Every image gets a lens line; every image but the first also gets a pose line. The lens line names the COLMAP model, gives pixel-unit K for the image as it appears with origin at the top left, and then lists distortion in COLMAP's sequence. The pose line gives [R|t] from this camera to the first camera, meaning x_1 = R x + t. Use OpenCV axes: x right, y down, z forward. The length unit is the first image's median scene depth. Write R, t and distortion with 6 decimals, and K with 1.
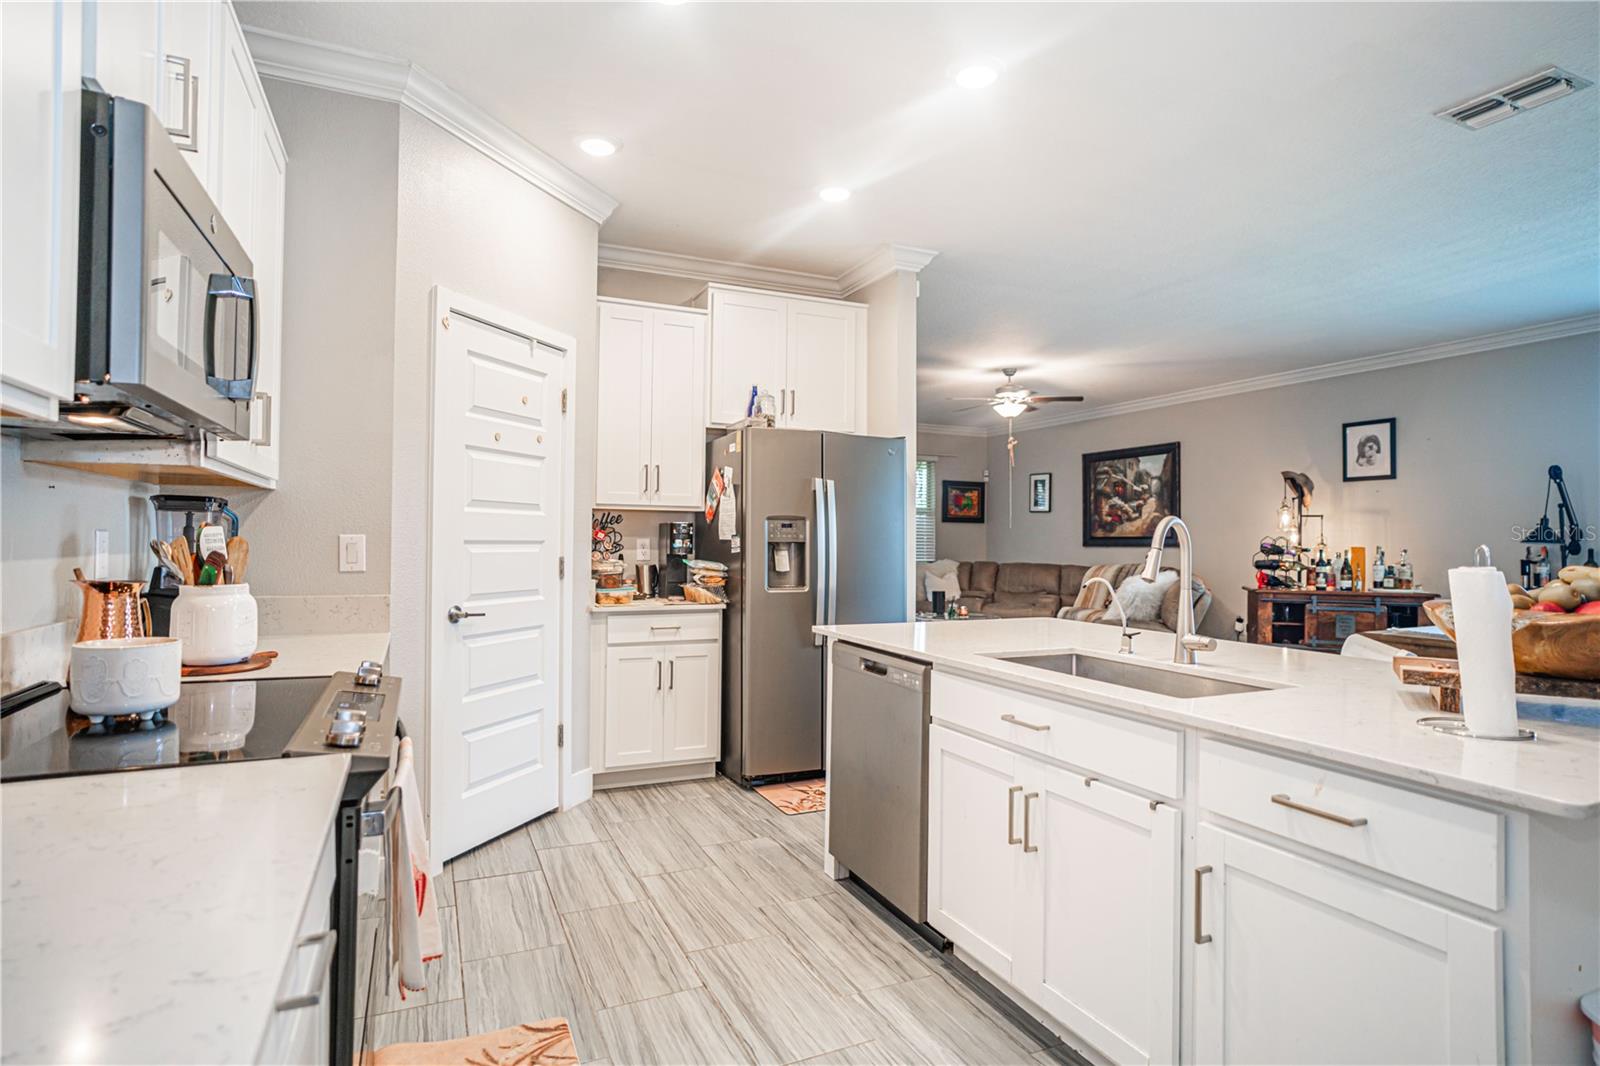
lens RADIAL K [[836.9, 0, 801.2], [0, 836.9, 527.4], [0, 0, 1]] dist [-0.050530, 0.034724]
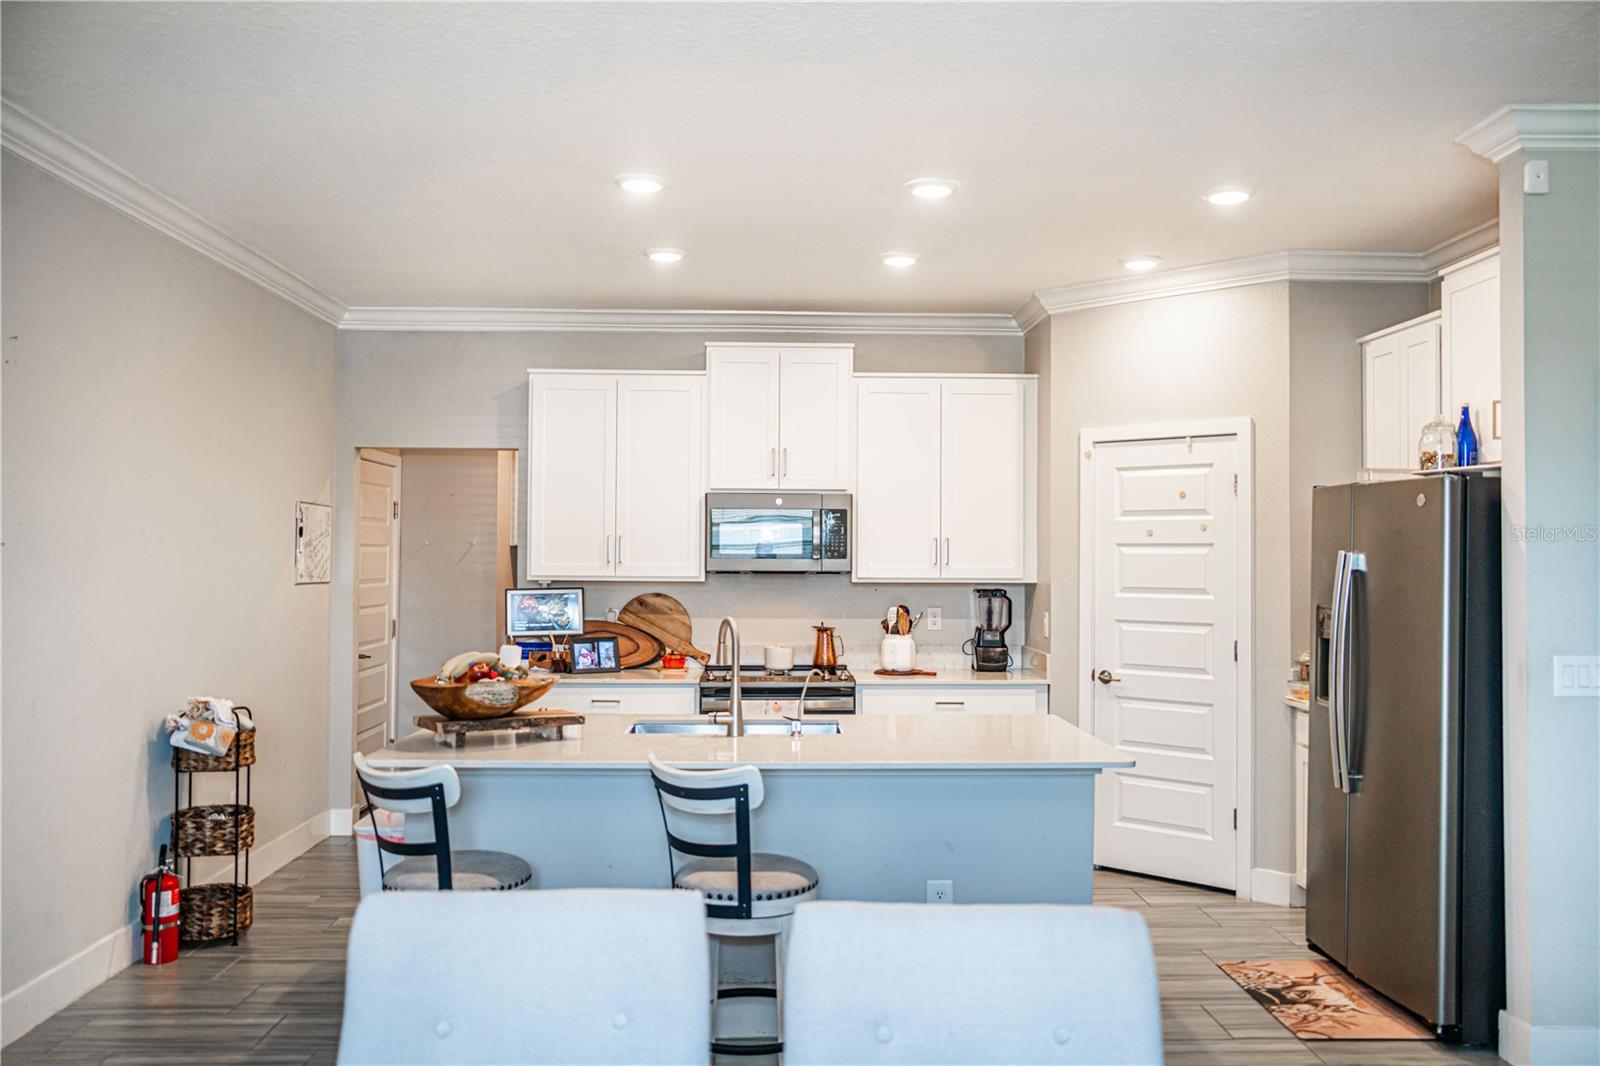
lens RADIAL K [[1276.5, 0, 800.0], [0, 1276.5, 533.0], [0, 0, 1]] dist [-0.025147, 0.005106]
pose [[-0.387111, -0.028550, -0.921591, 1.151268], [0.004771, 0.999445, -0.032966, -0.039812], [0.922021, -0.017158, -0.386760, 0.961682]]
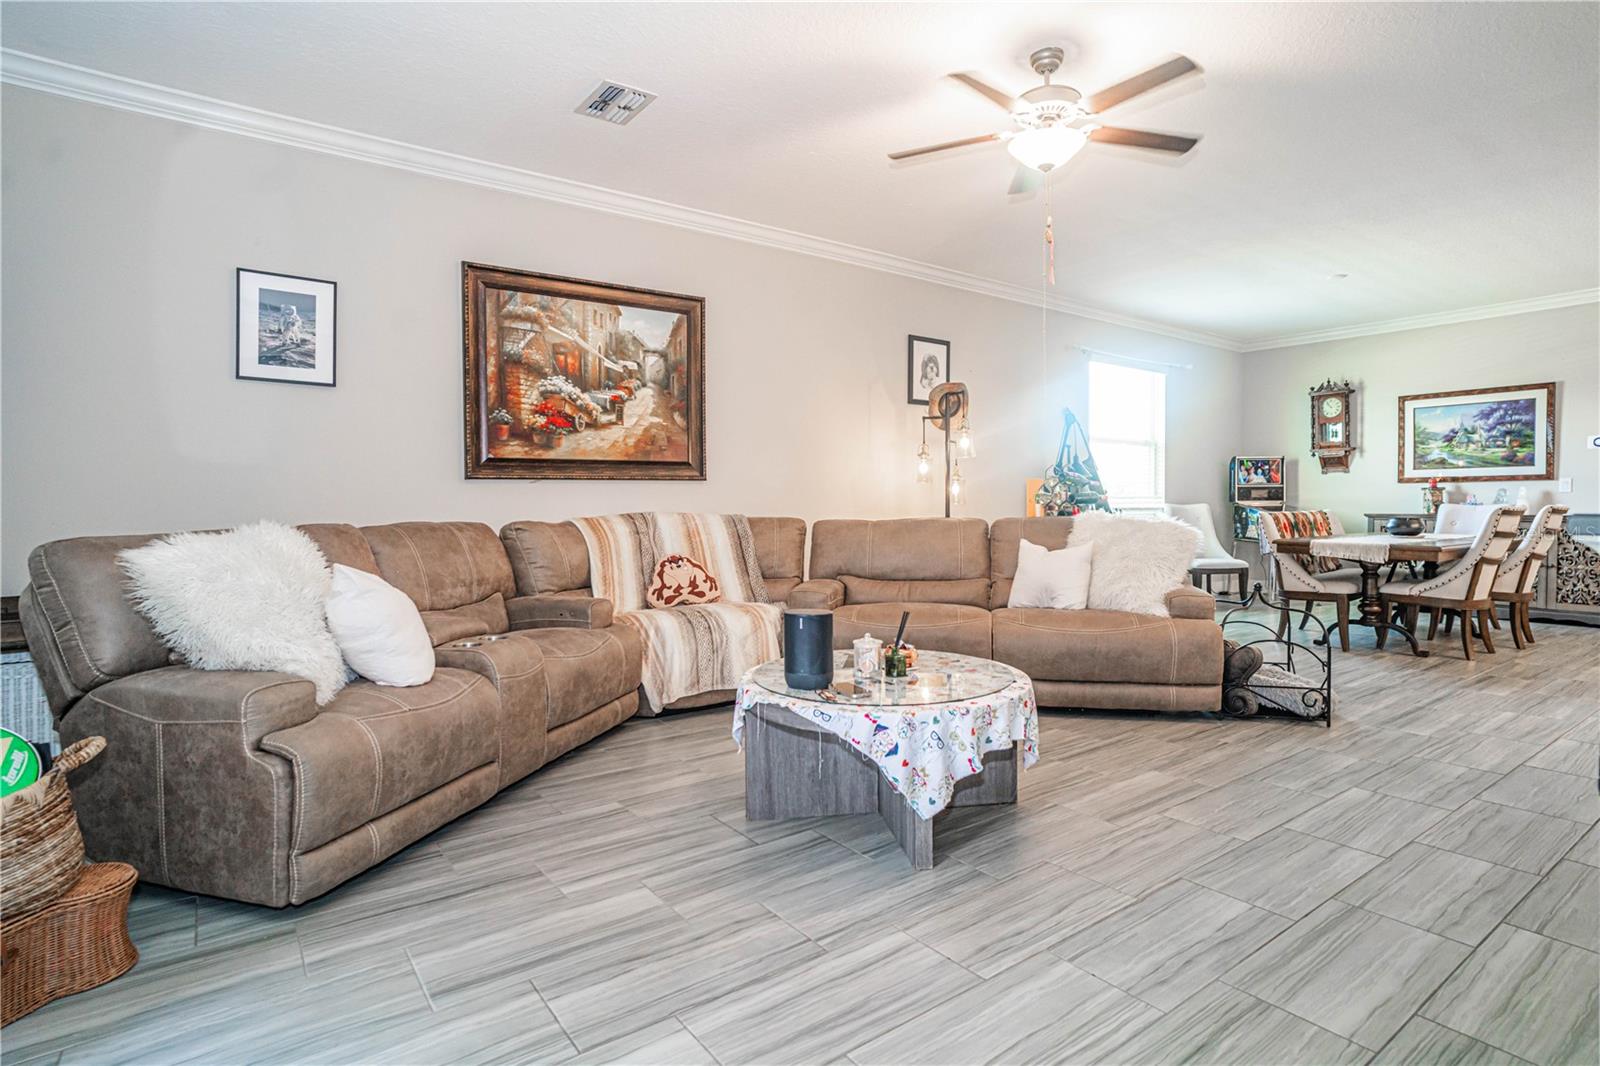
lens RADIAL K [[836.9, 0, 801.2], [0, 836.9, 527.4], [0, 0, 1]] dist [-0.050530, 0.034724]
pose [[-0.210164, -0.037344, 0.976953, -0.276375], [-0.012002, 0.999293, 0.035616, 0.072631], [-0.977592, -0.004240, -0.210464, 2.199998]]
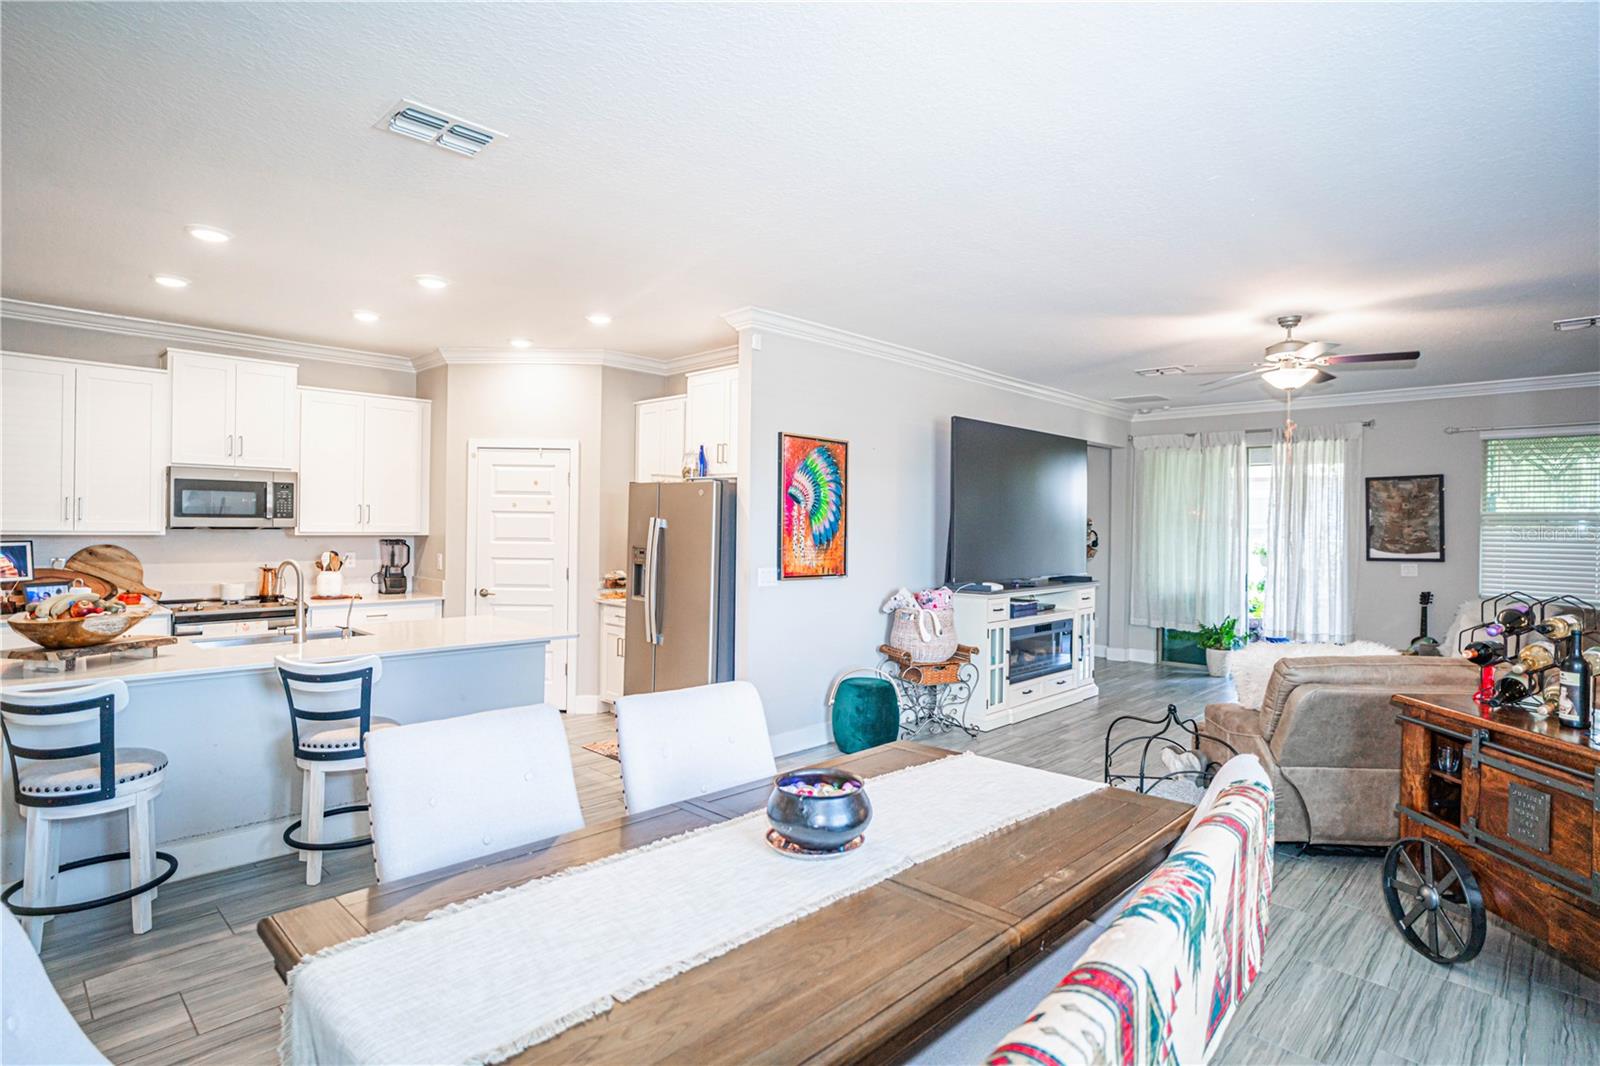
lens RADIAL K [[822.9, 0, 799.5], [0, 822.9, 527.8], [0, 0, 1]] dist [-0.045502, 0.028243]
pose [[0.364375, -0.000796, -0.931252, 1.294491], [0.003293, 0.999994, 0.000433, -0.040986], [0.931247, -0.003224, 0.364375, 0.715057]]
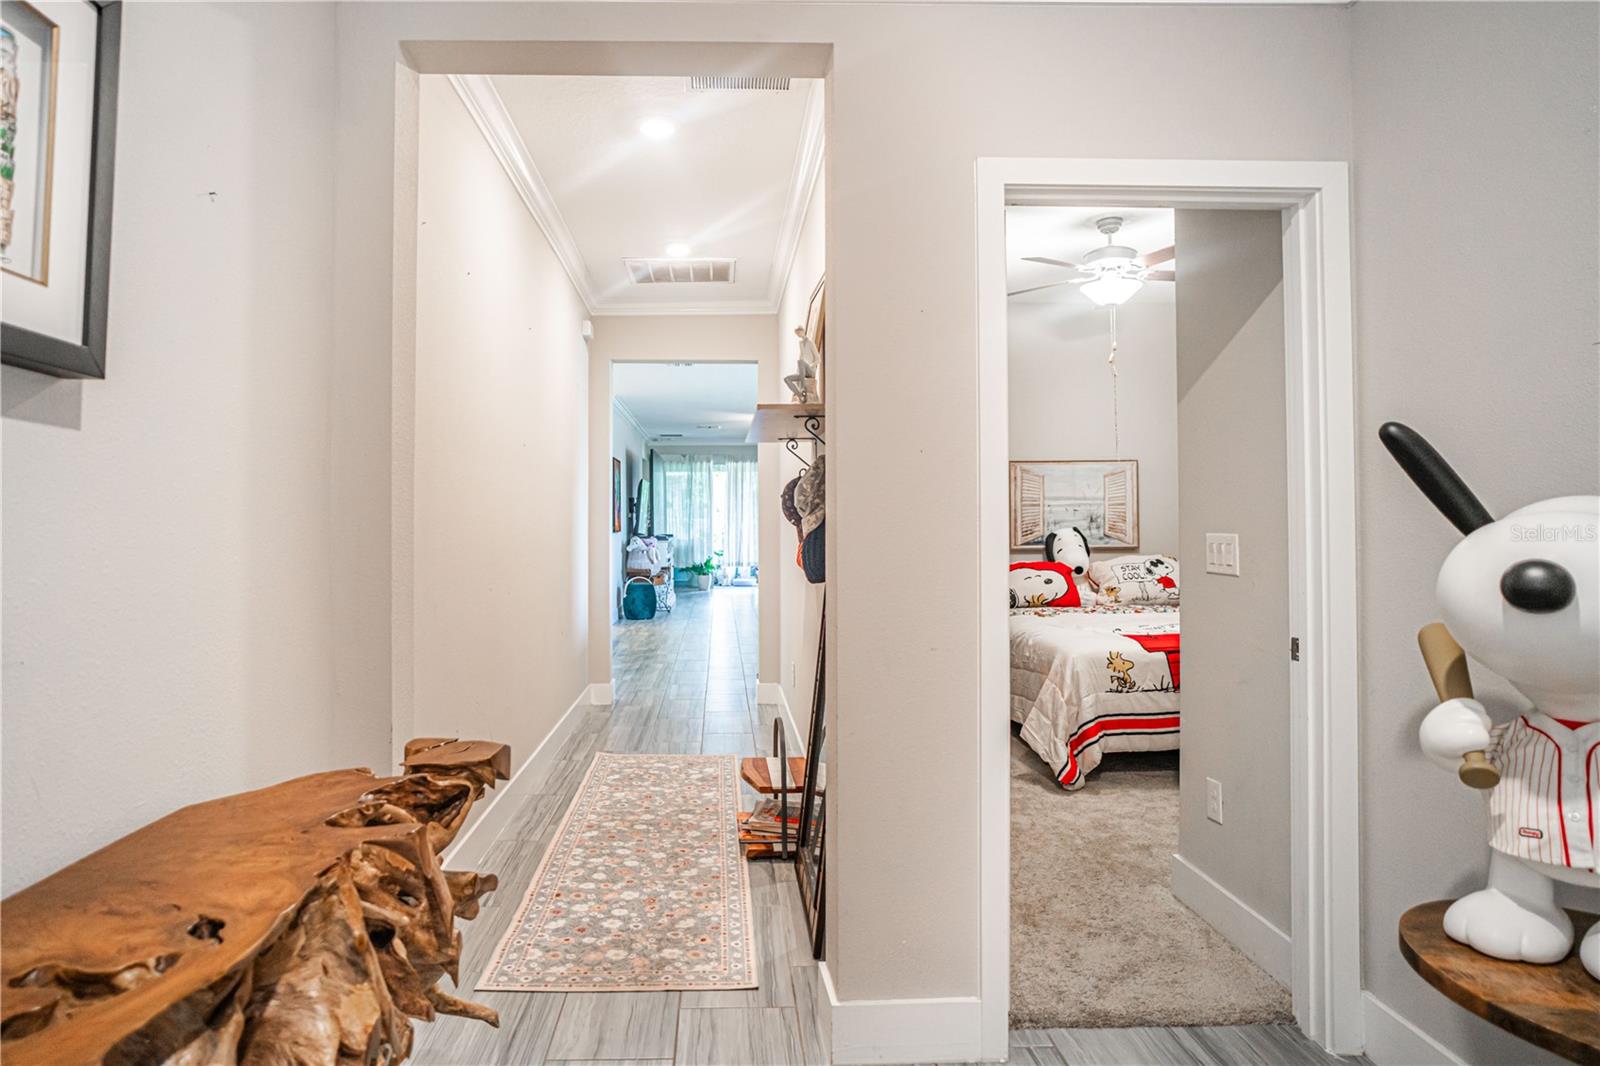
lens RADIAL K [[836.9, 0, 801.2], [0, 836.9, 527.4], [0, 0, 1]] dist [-0.050530, 0.034724]
pose [[0.946480, -0.014256, -0.322449, 1.414799], [0.020307, 0.999675, 0.015412, 0.001905], [0.322124, -0.021135, 0.946461, -0.950569]]
